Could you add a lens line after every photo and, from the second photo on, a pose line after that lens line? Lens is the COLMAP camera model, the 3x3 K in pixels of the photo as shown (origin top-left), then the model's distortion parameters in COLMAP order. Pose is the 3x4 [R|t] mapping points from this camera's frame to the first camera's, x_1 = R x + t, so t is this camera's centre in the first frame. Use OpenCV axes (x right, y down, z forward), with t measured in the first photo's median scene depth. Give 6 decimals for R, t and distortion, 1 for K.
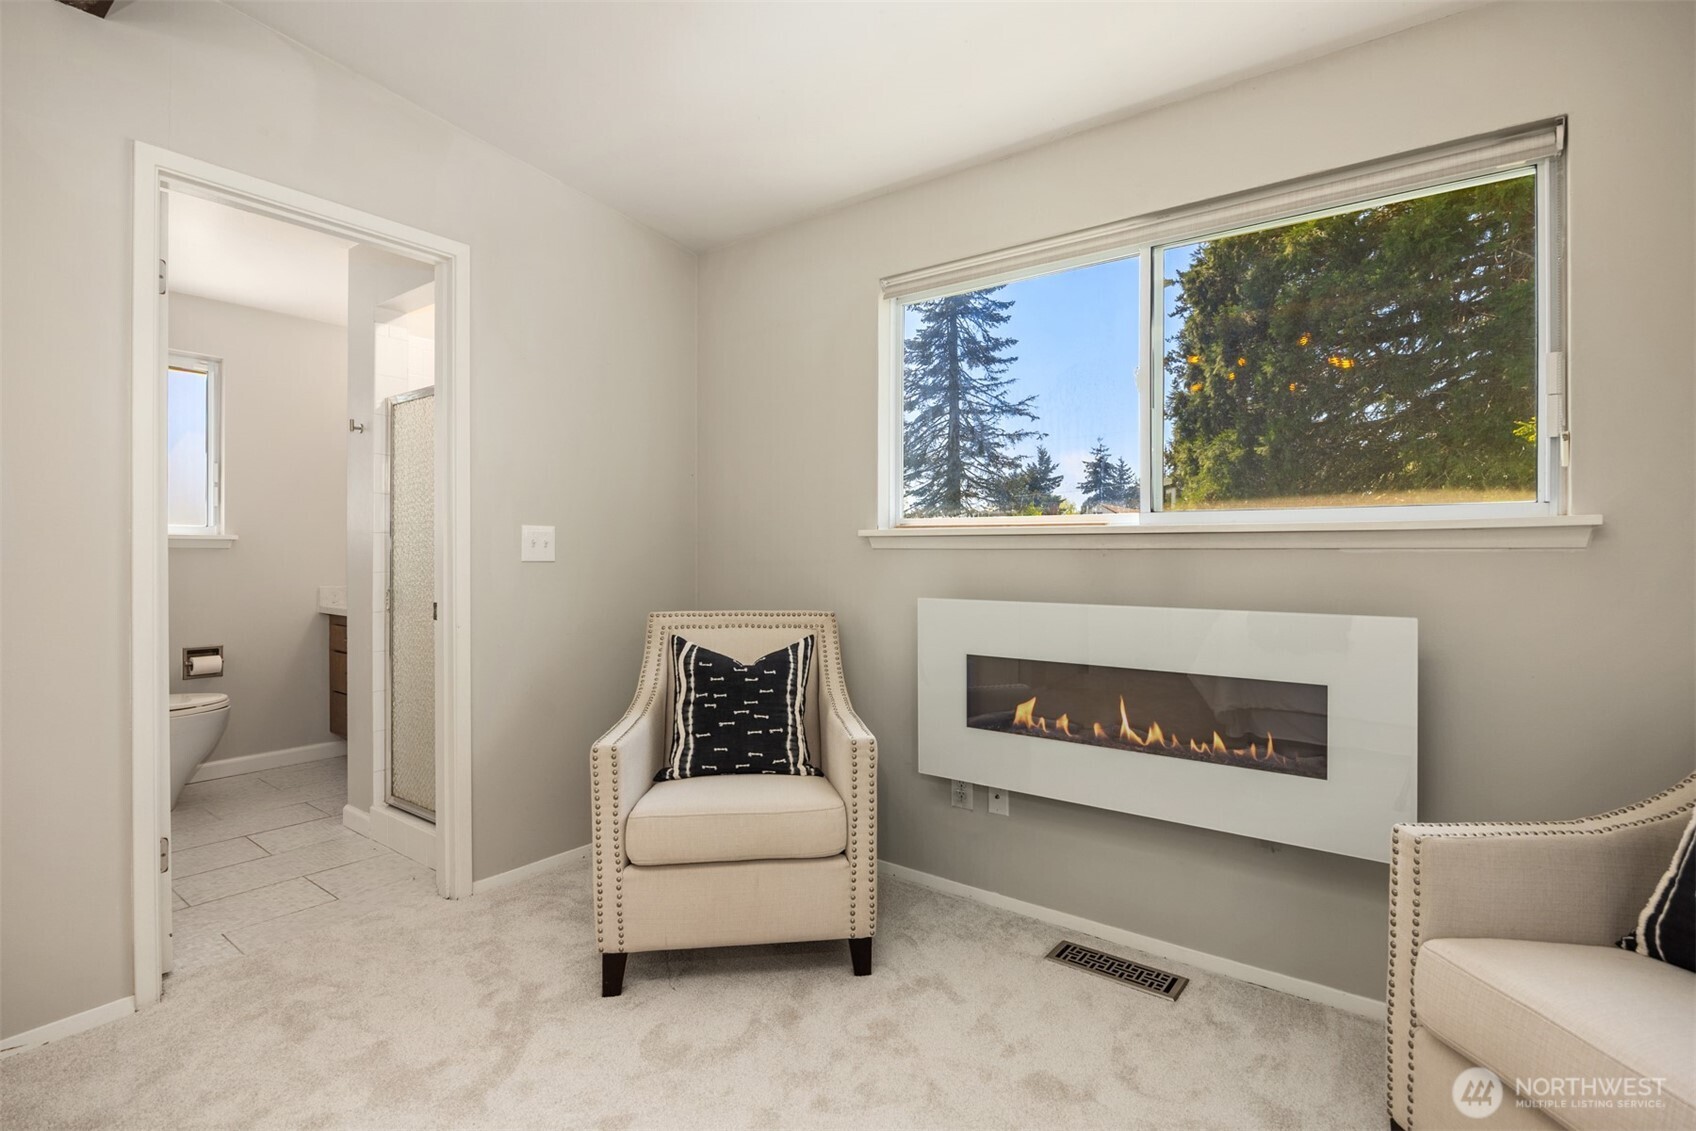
lens RADIAL K [[787.2, 0, 846.6], [0, 787.2, 543.0], [0, 0, 1]] dist [-0.004149, -0.000530]
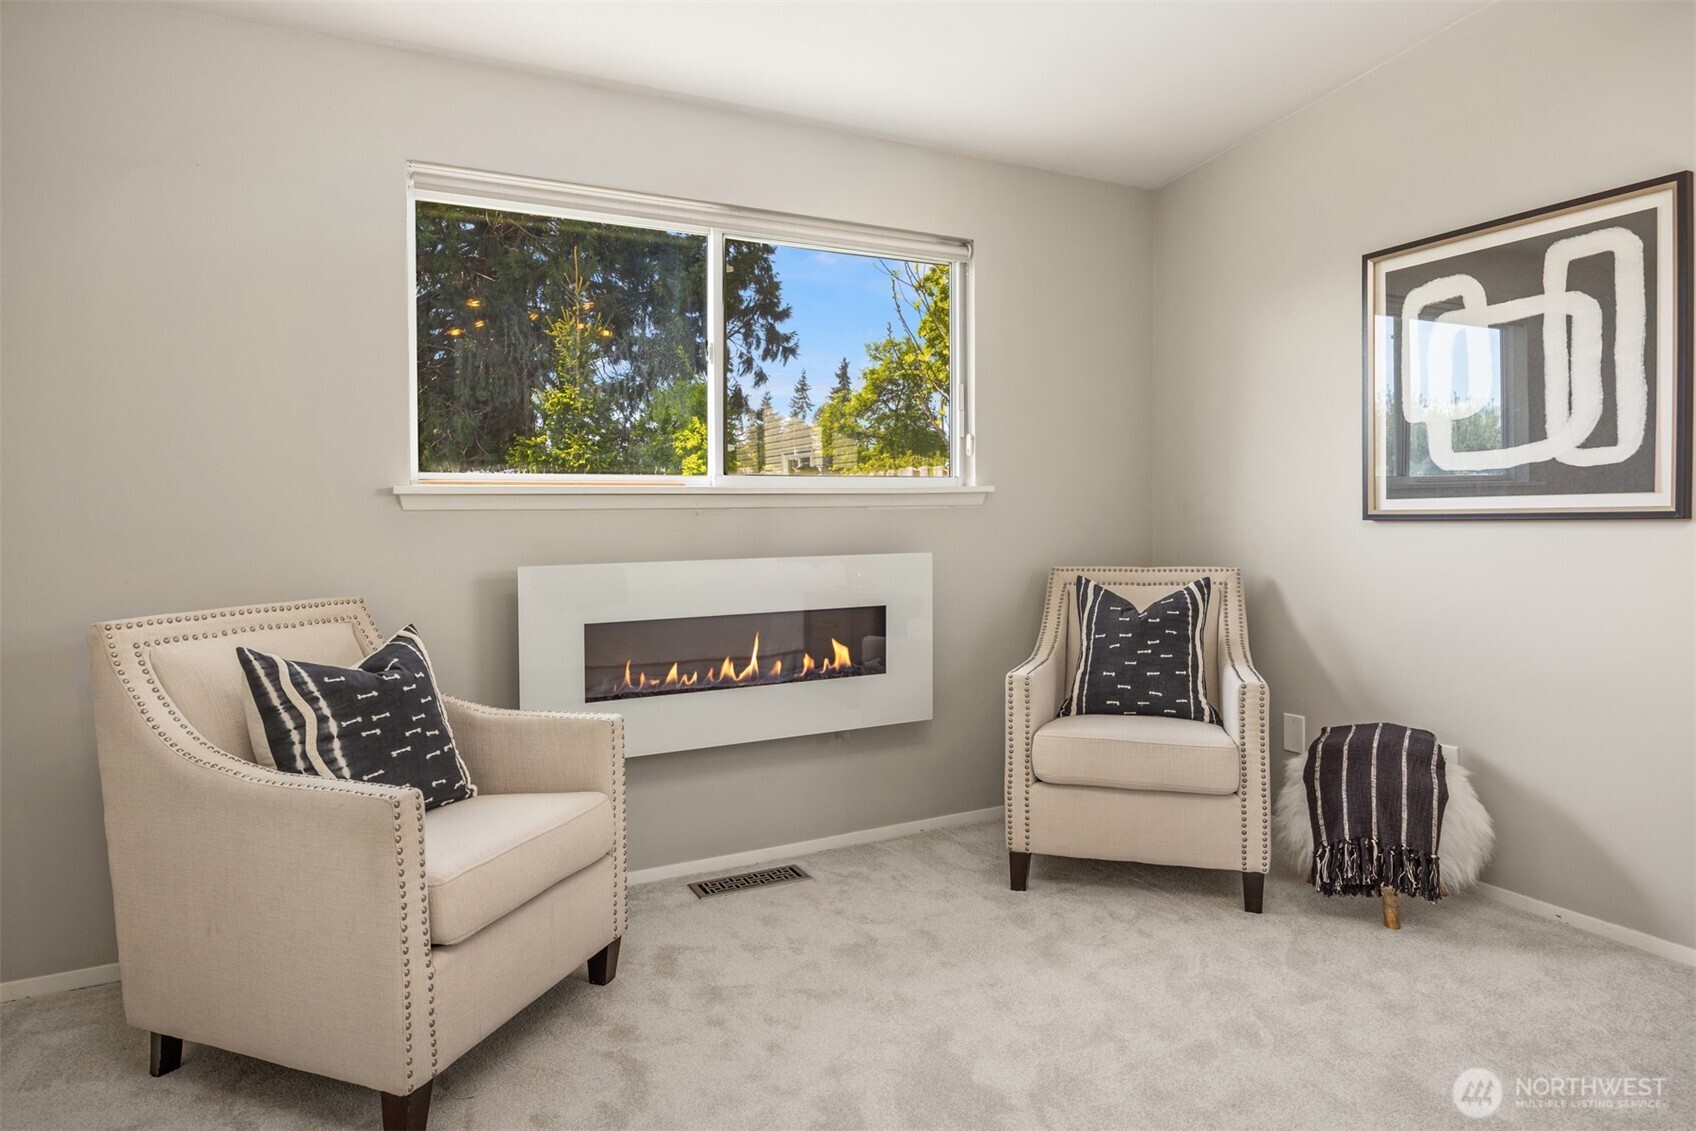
lens RADIAL K [[974.6, 0, 823.6], [0, 974.6, 523.9], [0, 0, 1]] dist [-0.037632, 0.001794]
pose [[0.458570, -0.017423, 0.888488, -0.900000], [0.002110, 0.999826, 0.018517, 0.005797], [-0.888656, -0.006617, 0.458527, 0.296358]]
